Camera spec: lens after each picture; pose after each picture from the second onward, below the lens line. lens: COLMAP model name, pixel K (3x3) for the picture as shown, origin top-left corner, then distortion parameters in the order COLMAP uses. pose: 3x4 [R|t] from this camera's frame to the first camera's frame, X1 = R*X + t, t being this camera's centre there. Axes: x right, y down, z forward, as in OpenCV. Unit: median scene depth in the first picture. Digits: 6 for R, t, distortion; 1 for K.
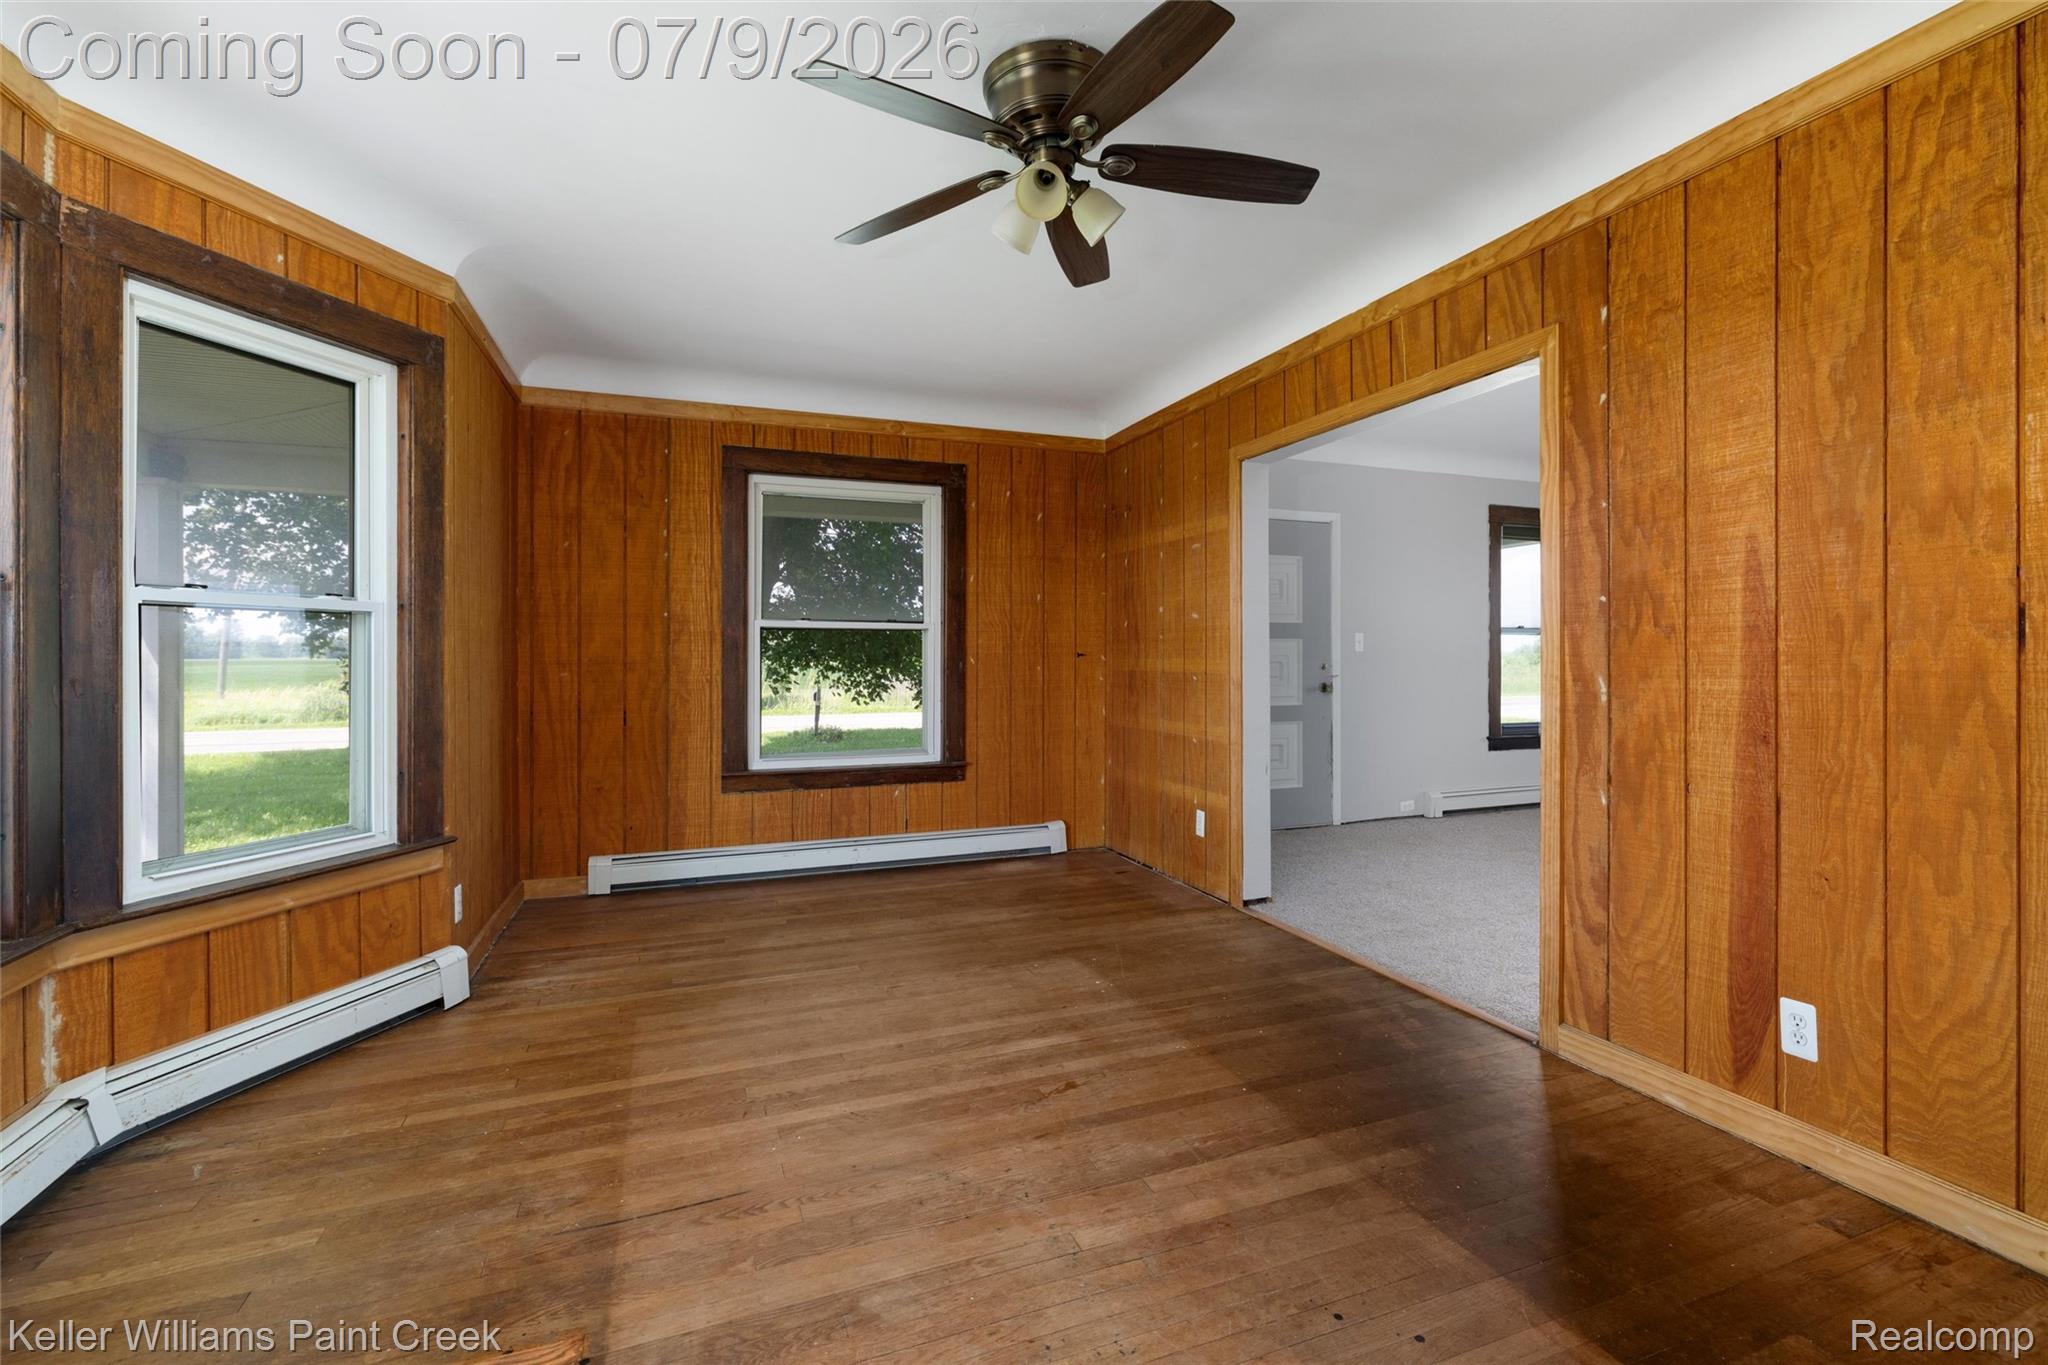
lens RADIAL K [[889.4, 0, 1016.1], [0, 889.4, 672.6], [0, 0, 1]] dist [-0.001213, 0.001668]
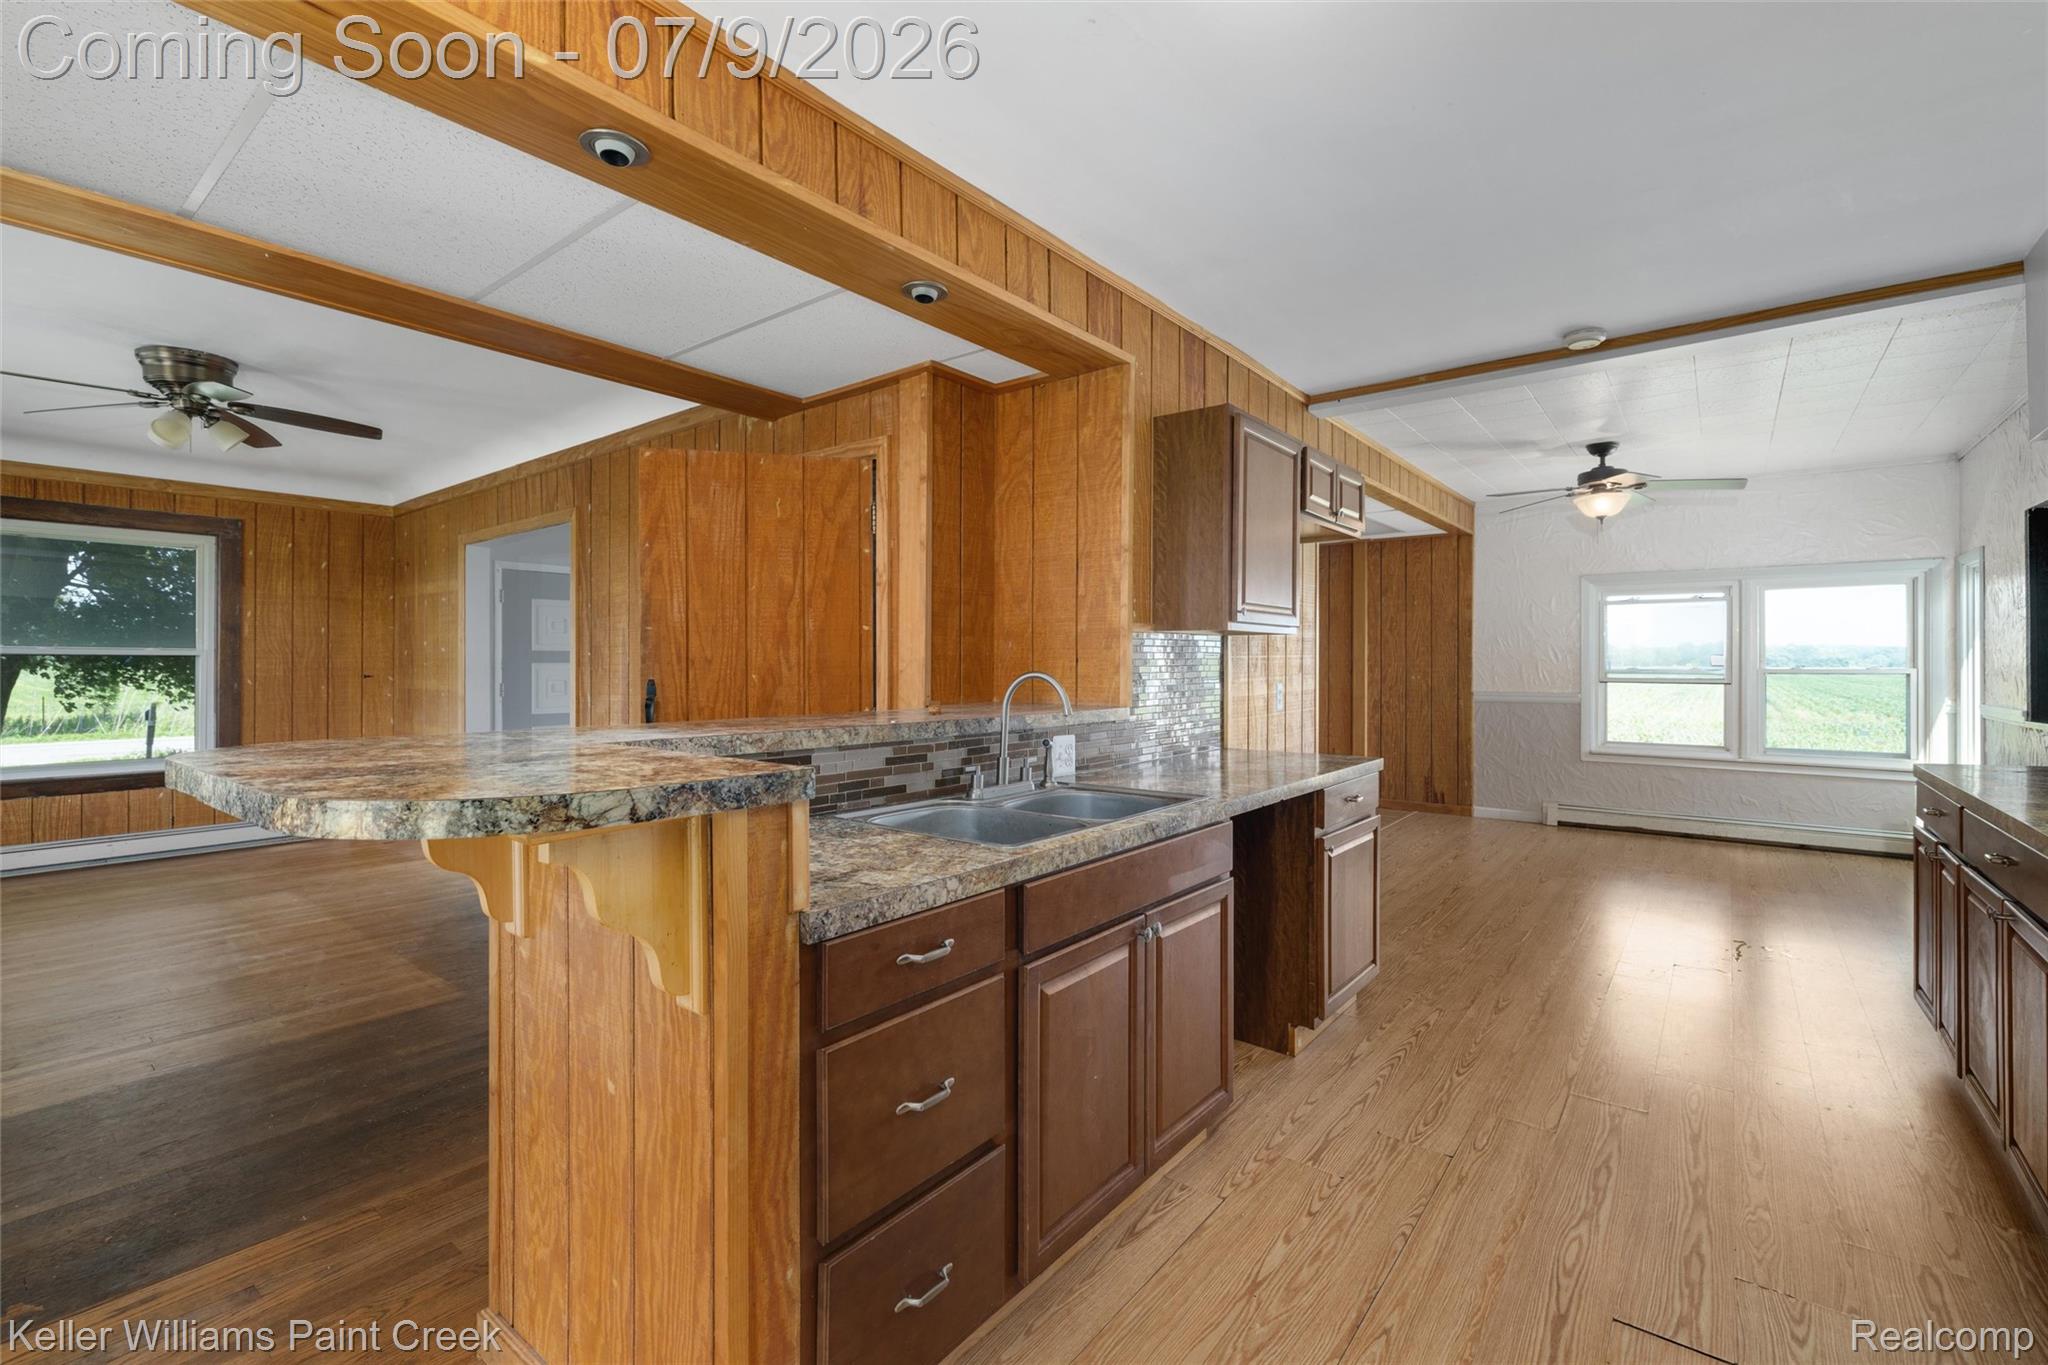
lens RADIAL K [[889.4, 0, 1012.9], [0, 889.4, 669.7], [0, 0, 1]] dist [-0.001213, 0.001668]
pose [[0.862522, 0.000481, 0.506019, 0.235620], [0.006616, 0.999903, -0.012227, -0.008145], [-0.505976, 0.013894, 0.862436, -0.572324]]
